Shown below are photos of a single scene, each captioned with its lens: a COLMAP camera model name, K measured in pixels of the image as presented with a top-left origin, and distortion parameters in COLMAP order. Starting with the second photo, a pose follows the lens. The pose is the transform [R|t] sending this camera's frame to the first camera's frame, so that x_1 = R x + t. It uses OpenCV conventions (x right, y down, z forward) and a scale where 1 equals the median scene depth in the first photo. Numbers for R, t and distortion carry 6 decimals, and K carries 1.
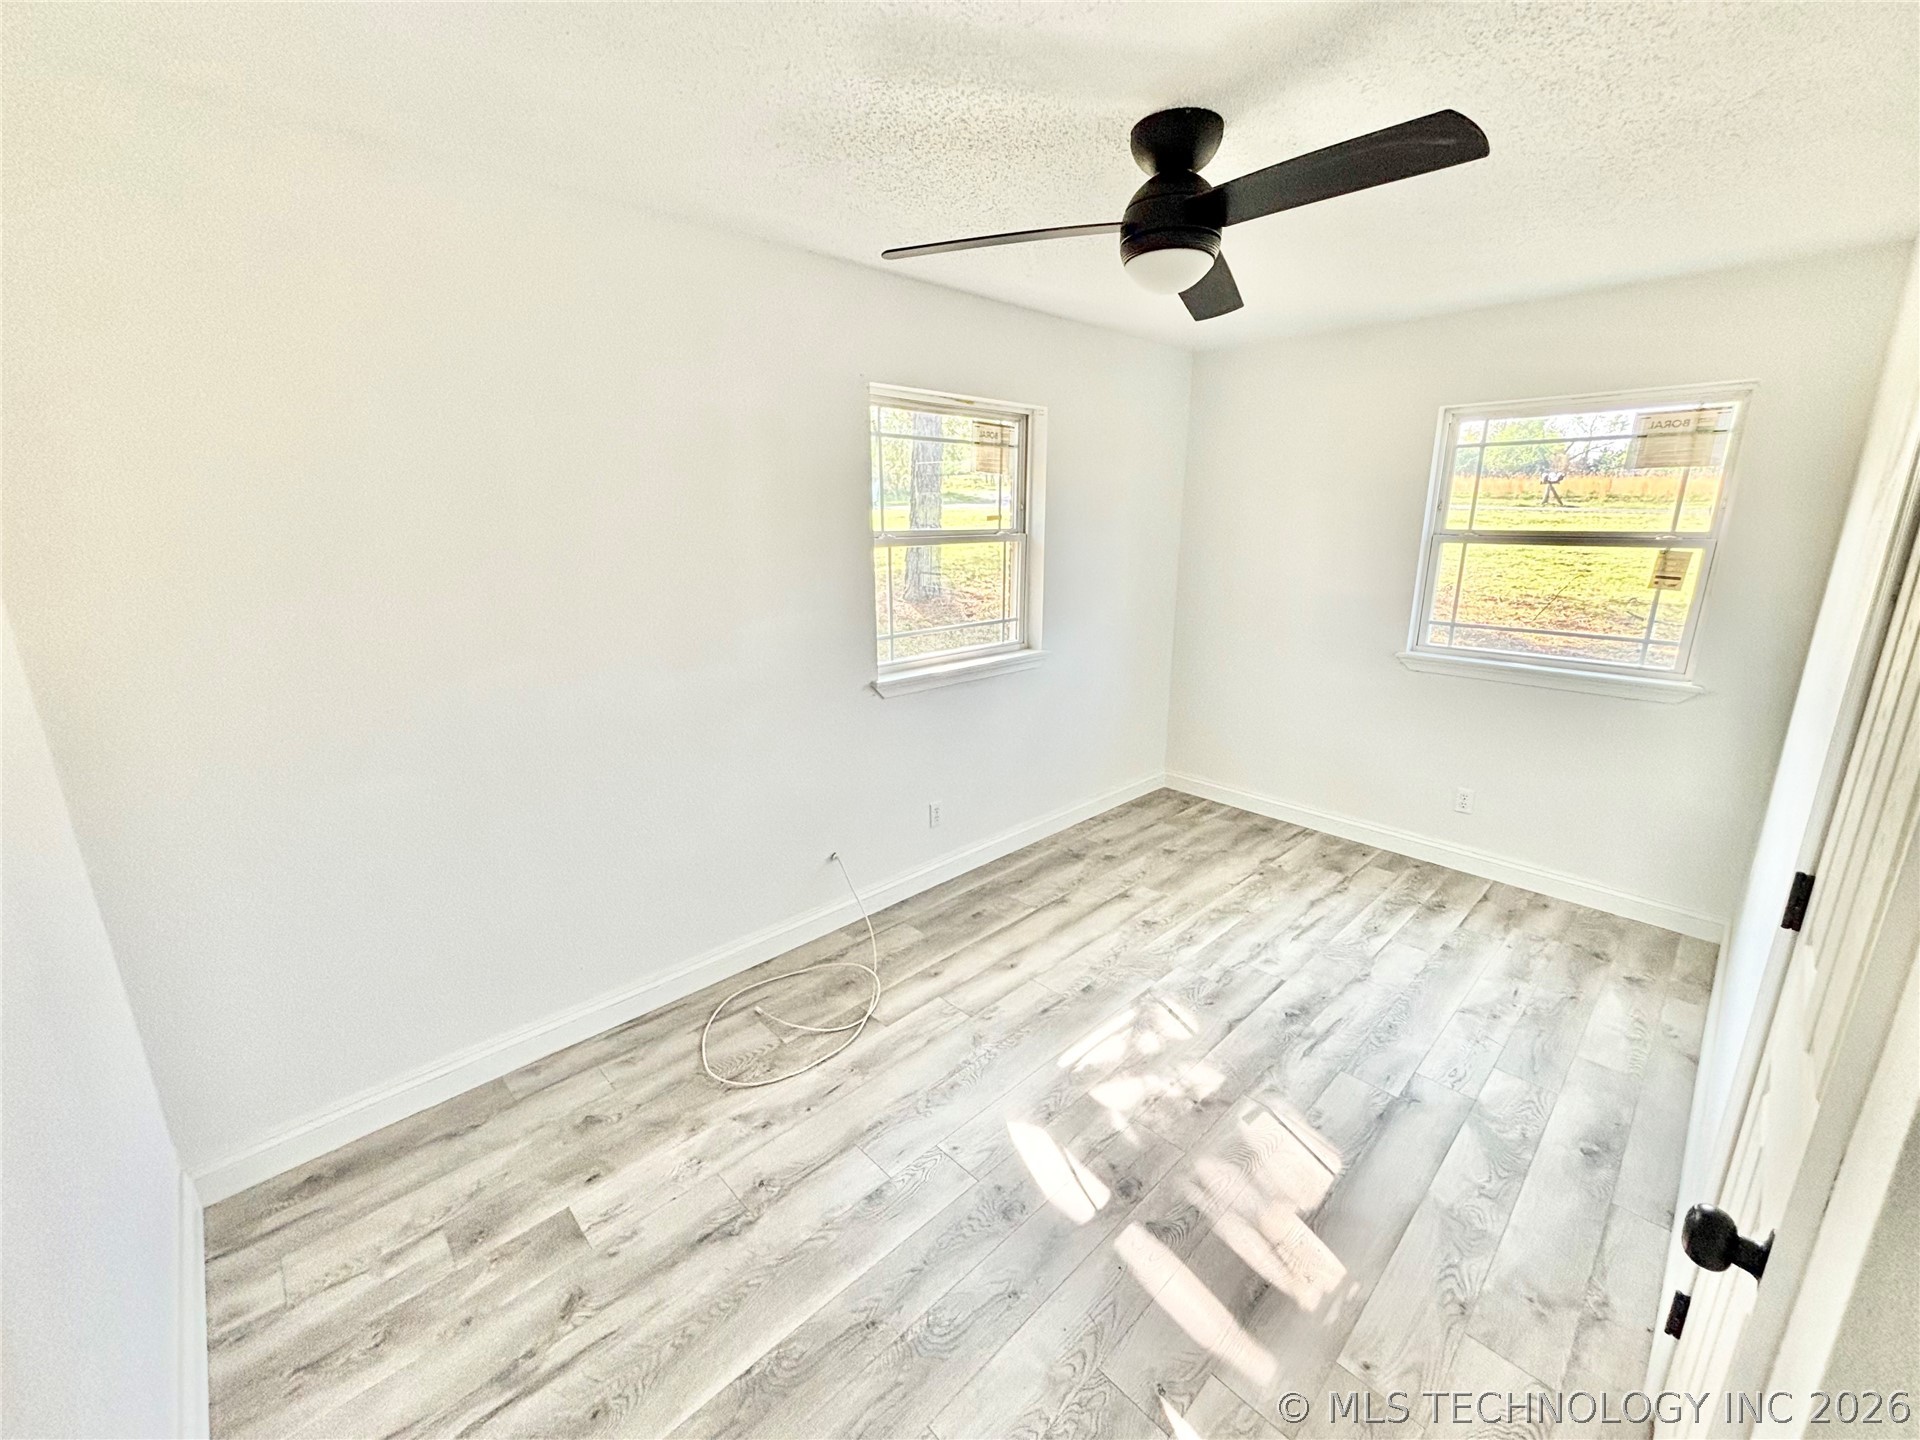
lens RADIAL K [[779.4, 0, 956.9], [0, 779.4, 711.5], [0, 0, 1]] dist [-0.021841, 0.010062]
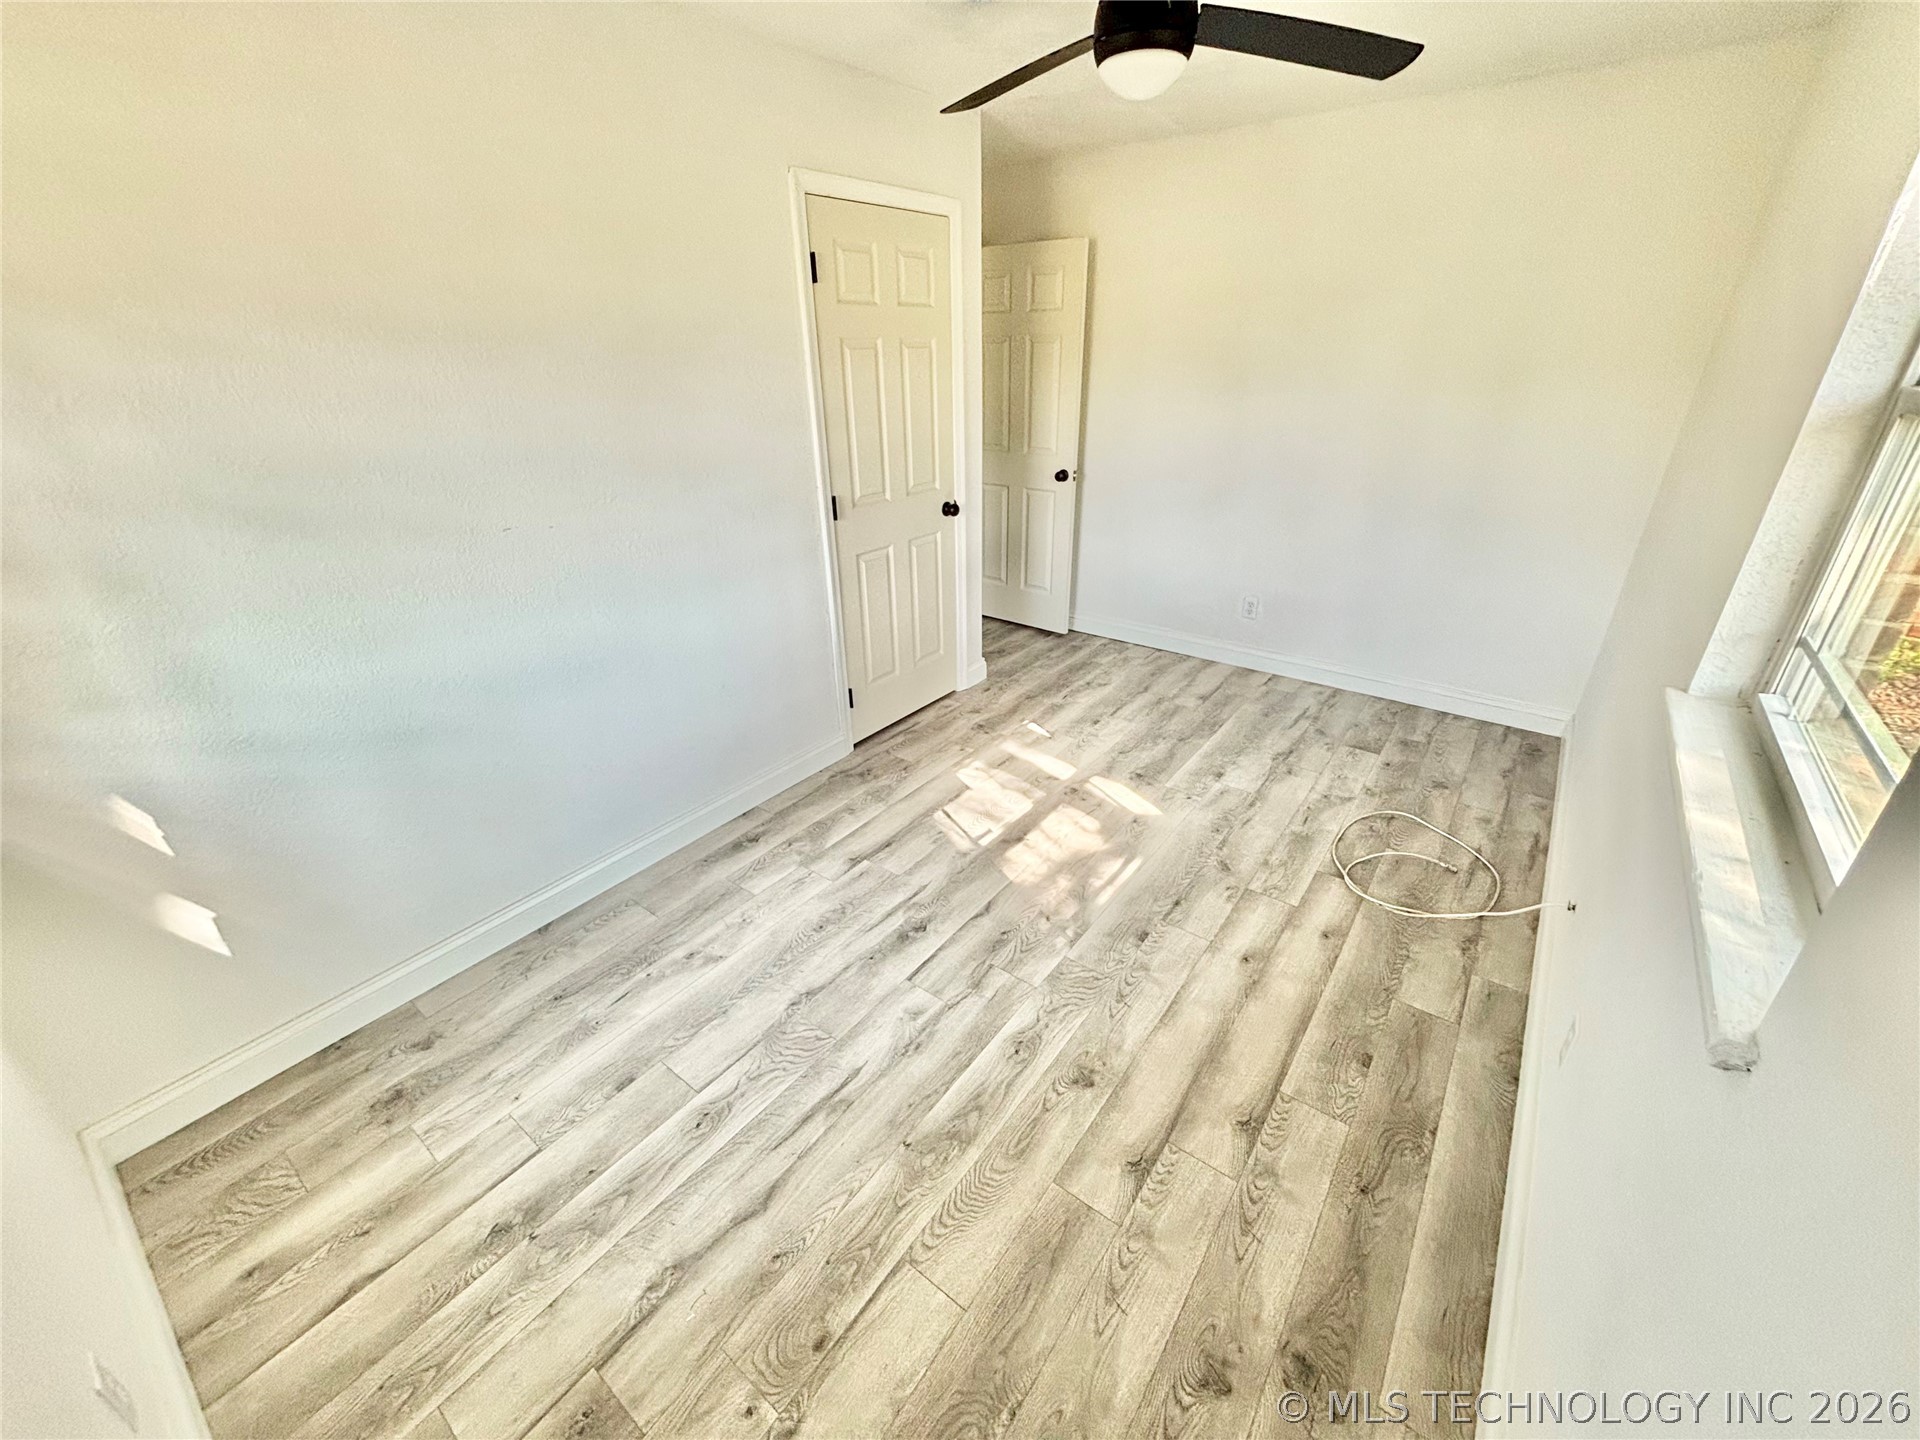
lens RADIAL K [[777.4, 0, 958.8], [0, 777.4, 710.7], [0, 0, 1]] dist [0.001358, 0.000830]
pose [[-0.987462, 0.083649, -0.133872, 0.459229], [-0.021445, 0.769112, 0.638754, -0.373848], [0.156394, 0.633617, -0.757675, 1.450376]]
